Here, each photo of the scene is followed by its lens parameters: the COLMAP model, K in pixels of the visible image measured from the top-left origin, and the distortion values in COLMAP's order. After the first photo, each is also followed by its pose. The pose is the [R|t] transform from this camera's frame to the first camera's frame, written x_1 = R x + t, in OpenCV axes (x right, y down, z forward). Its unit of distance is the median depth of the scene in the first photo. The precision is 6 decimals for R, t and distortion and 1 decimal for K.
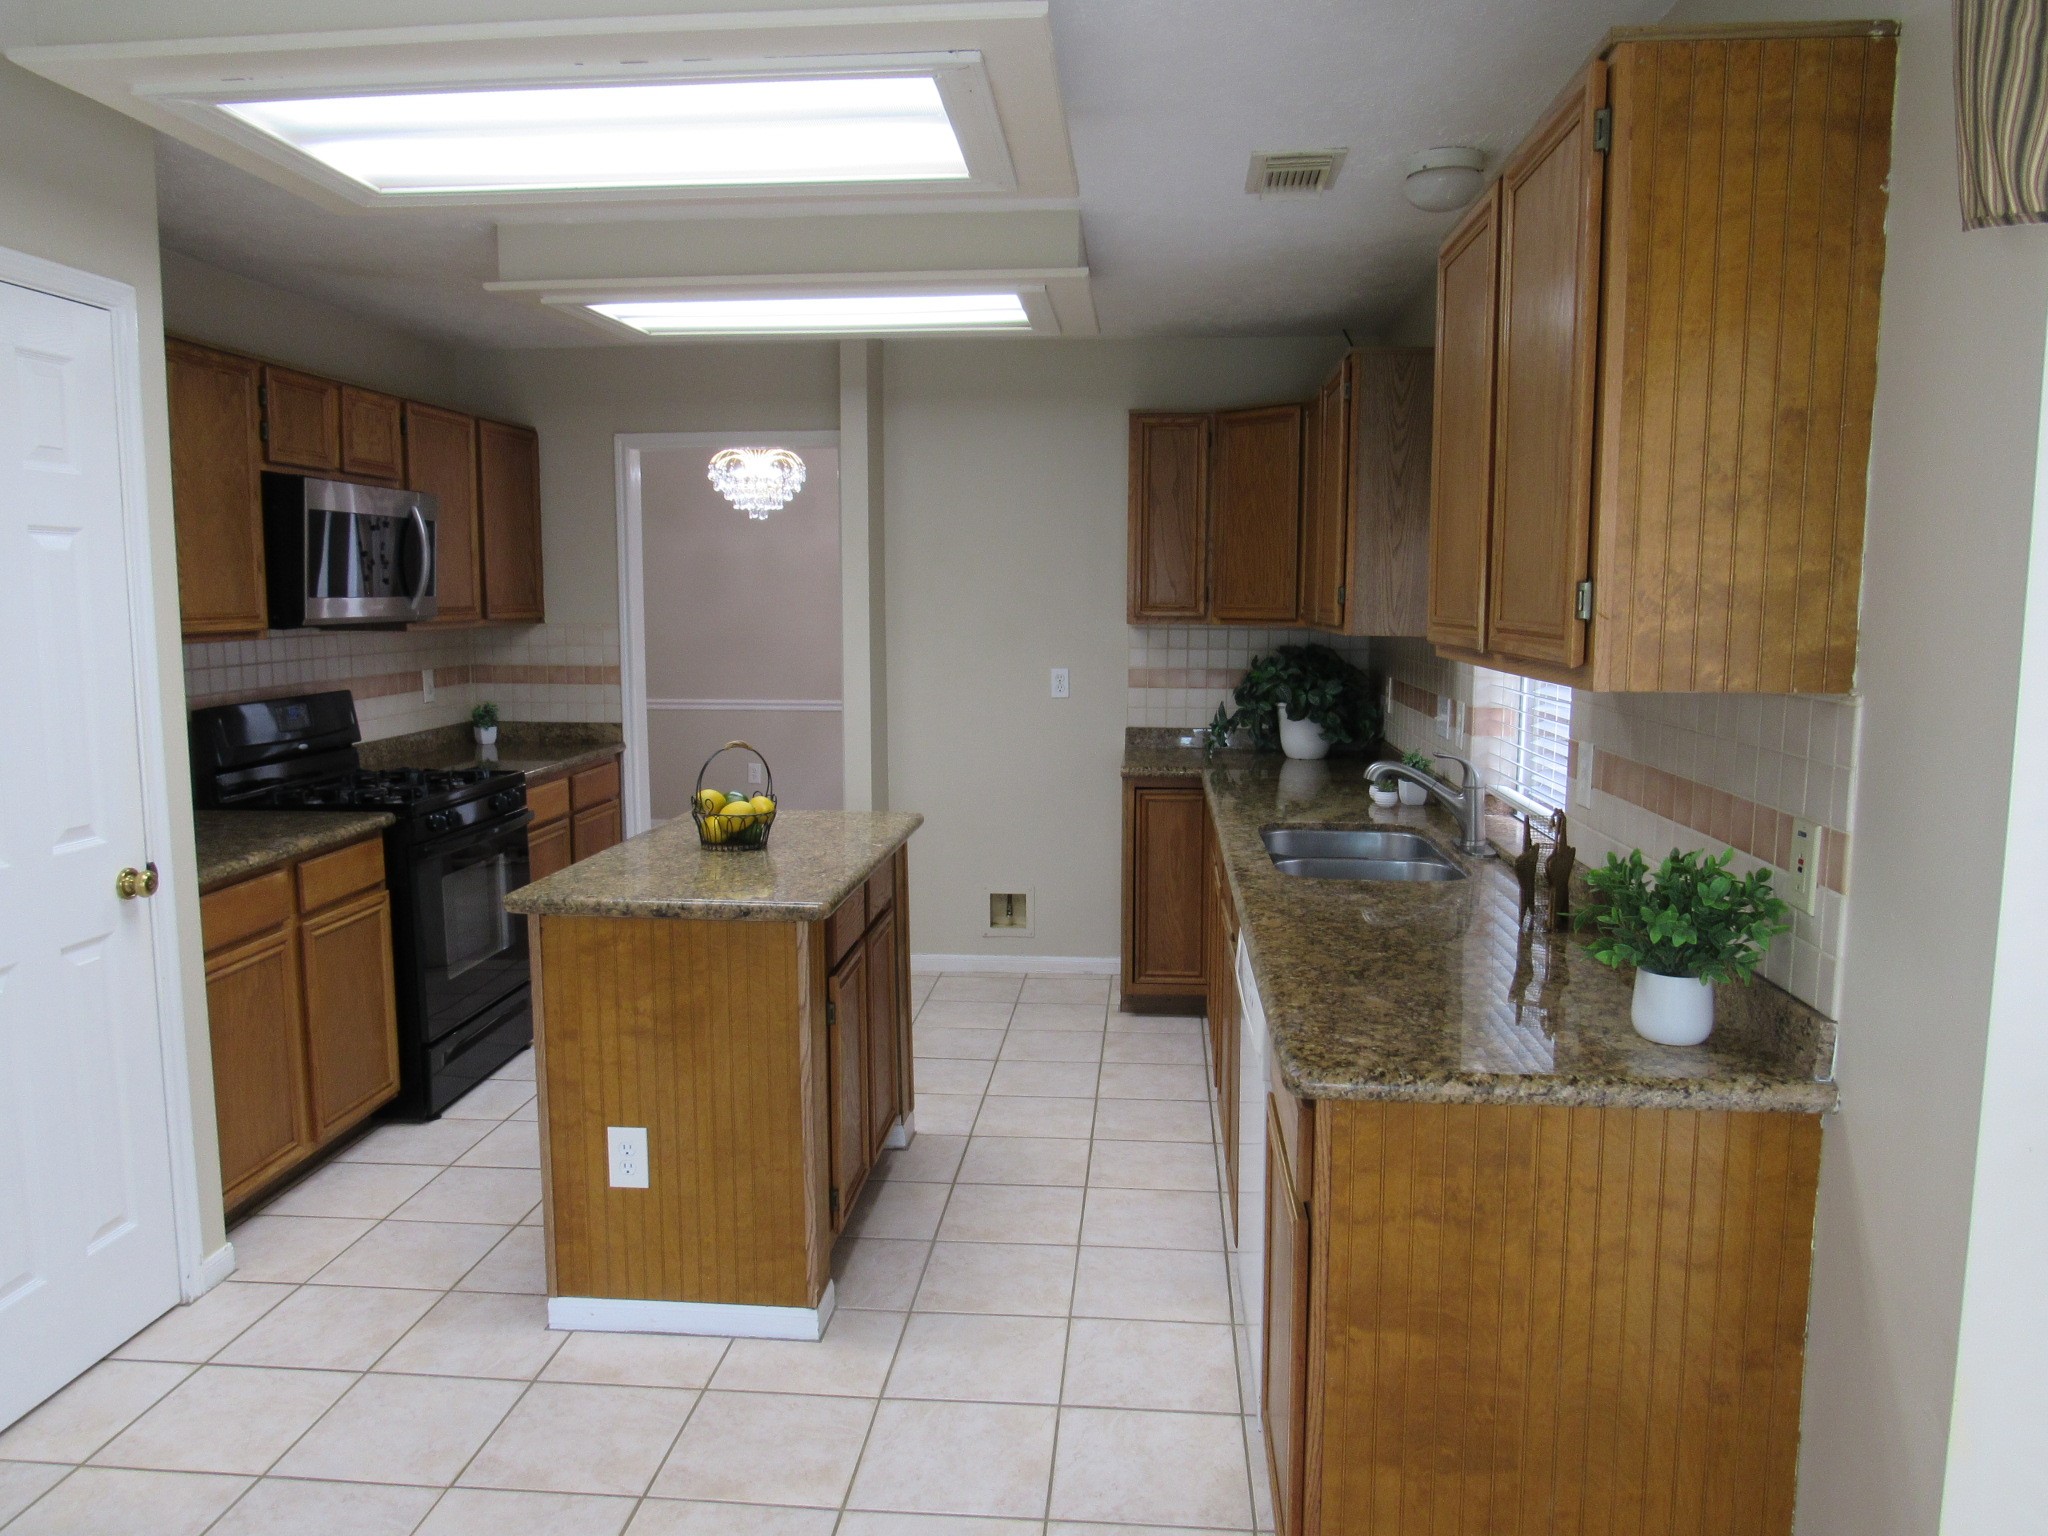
lens RADIAL K [[1463.7, 0, 1023.3], [0, 1463.7, 752.7], [0, 0, 1]] dist [-0.030874, 0.010314]
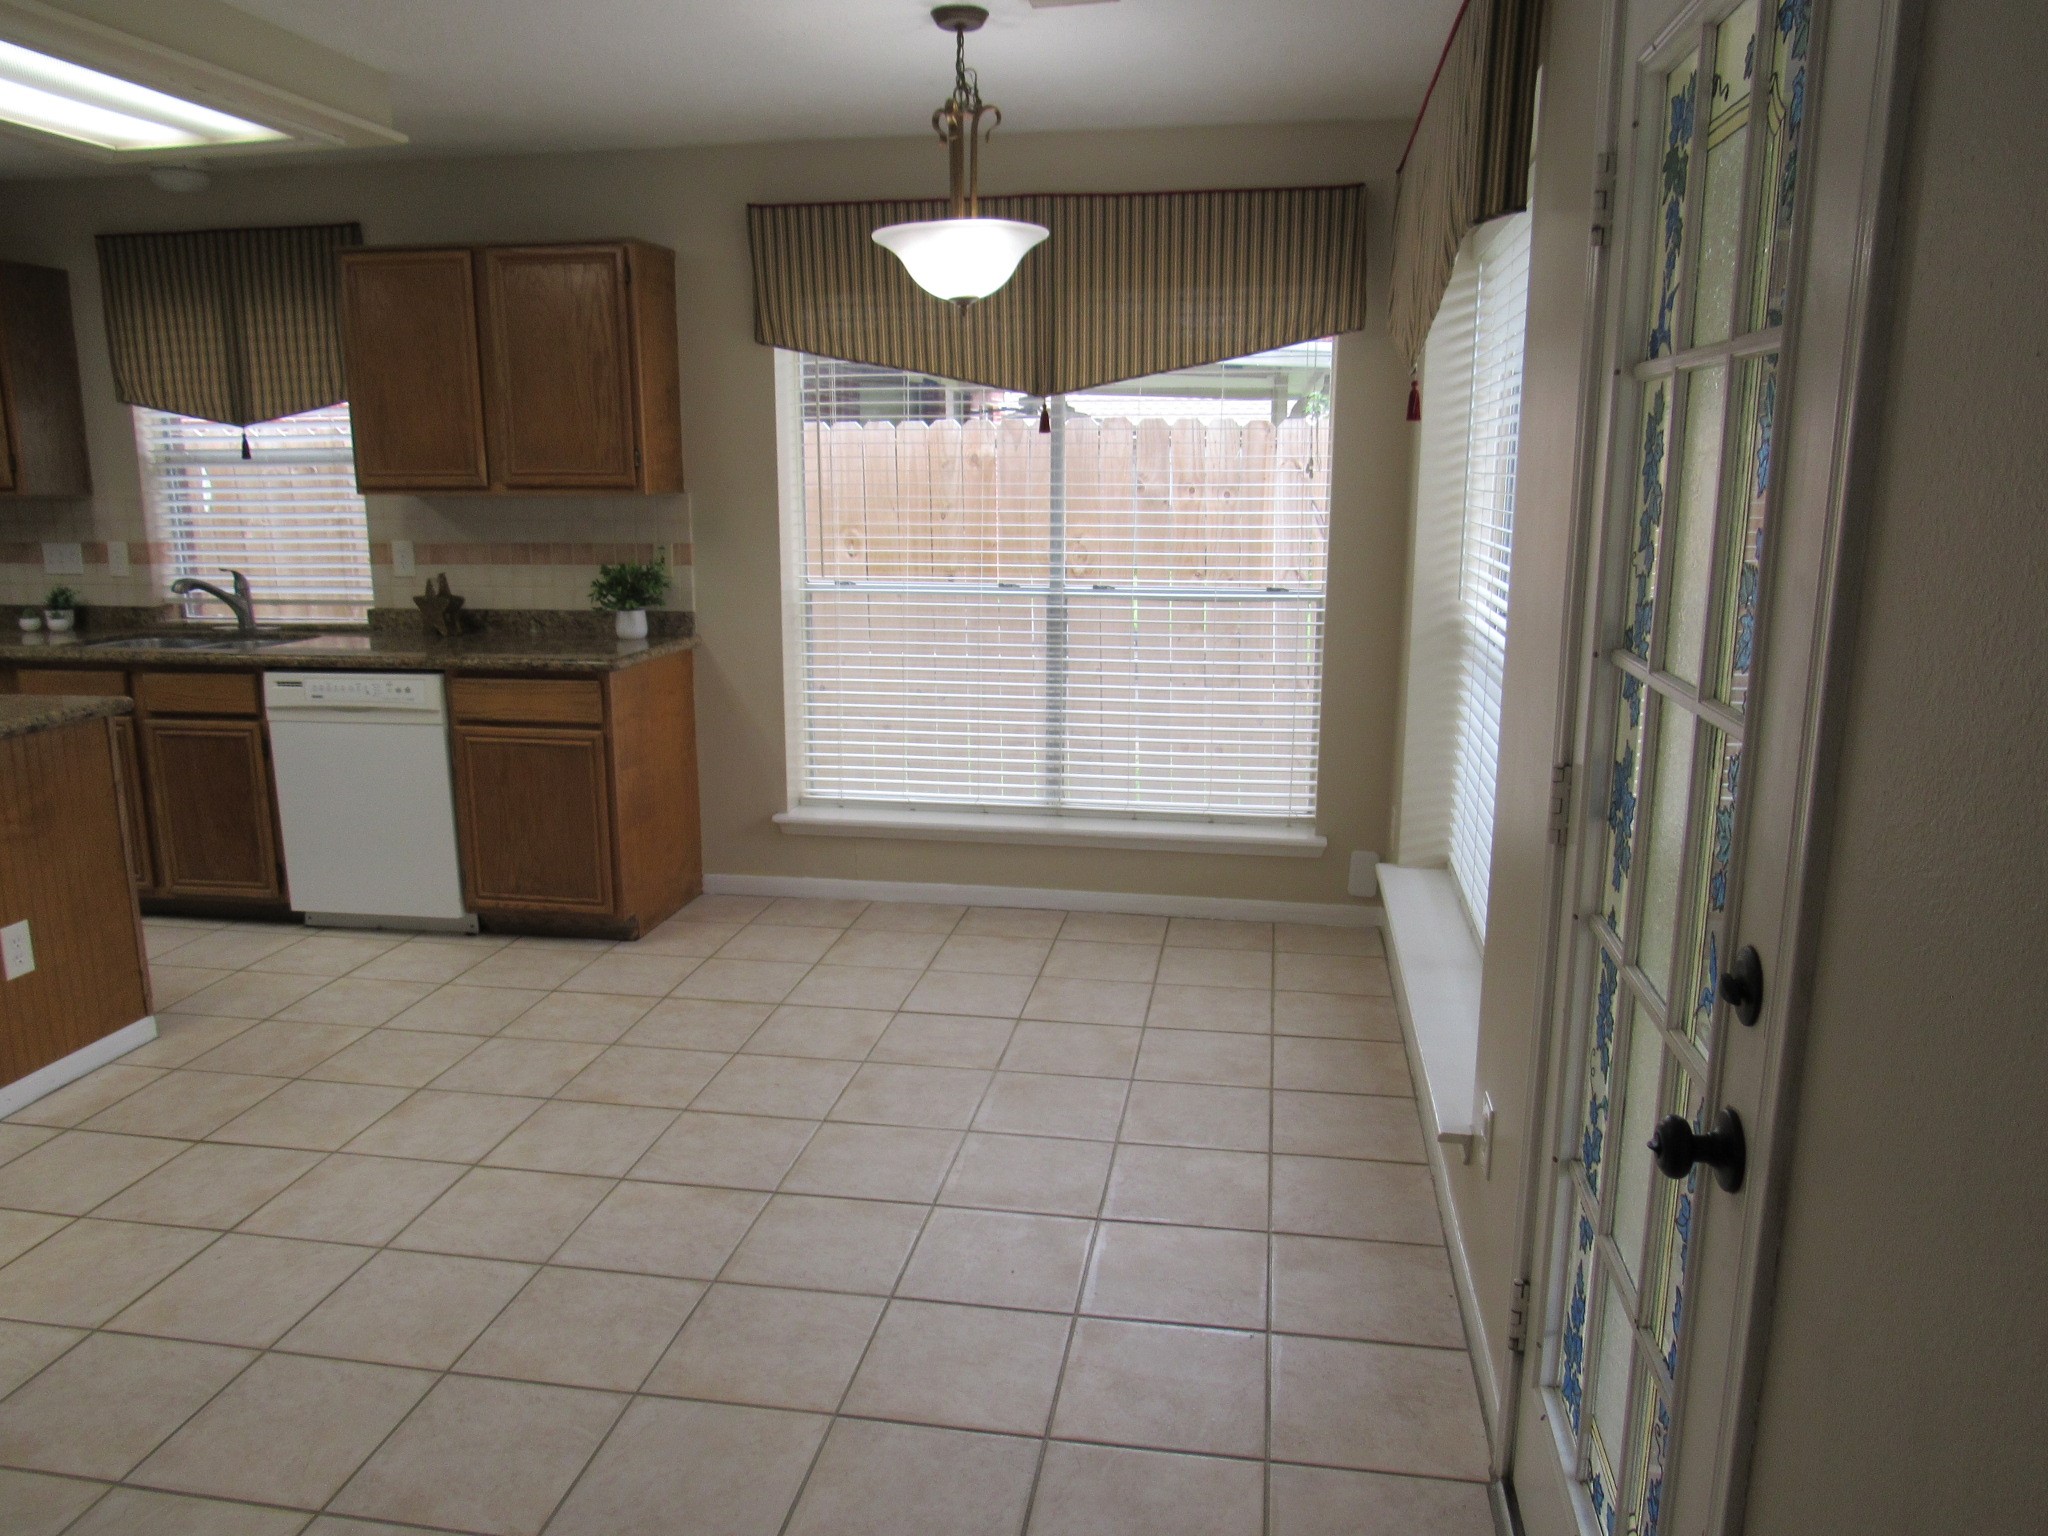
lens RADIAL K [[1463.7, 0, 1029.8], [0, 1463.7, 770.7], [0, 0, 1]] dist [-0.030874, 0.010314]
pose [[0.079402, -0.206731, 0.975170, -1.306250], [0.110733, 0.974034, 0.197474, -0.000009], [-0.990673, 0.092304, 0.100232, 0.069438]]
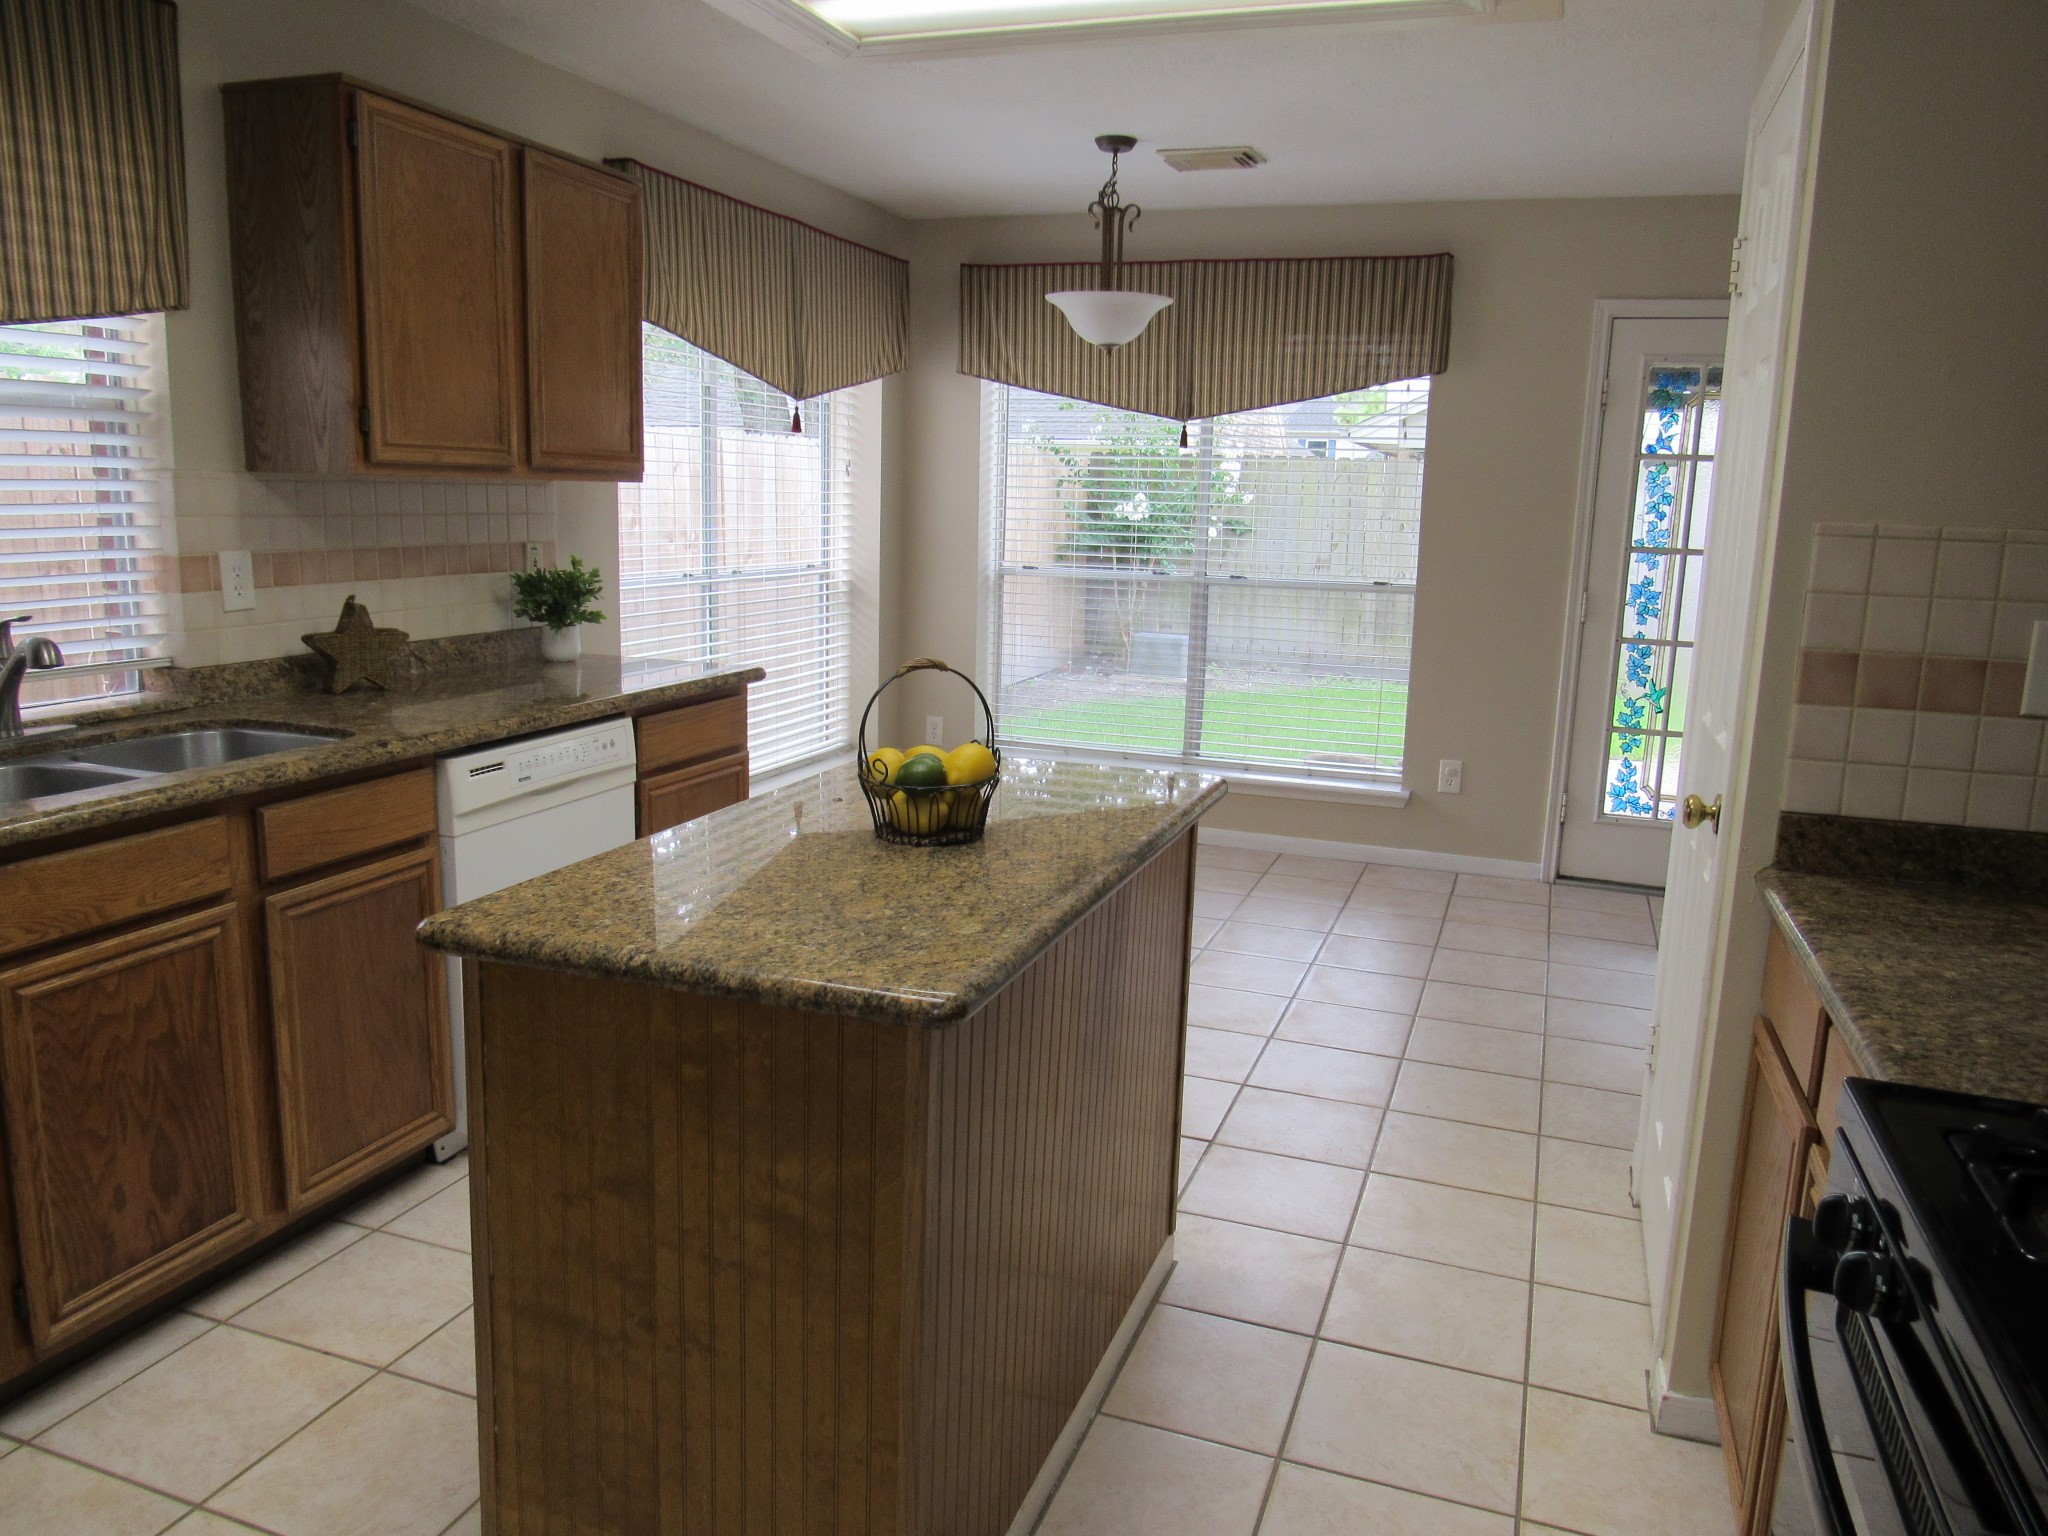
lens RADIAL K [[1463.7, 0, 1023.9], [0, 1463.7, 761.5], [0, 0, 1]] dist [-0.030874, 0.010314]
pose [[-0.965942, -0.074052, 0.247934, -0.446068], [-0.000487, 0.958694, 0.284440, -0.158058], [-0.258756, 0.274632, -0.926079, 1.806998]]
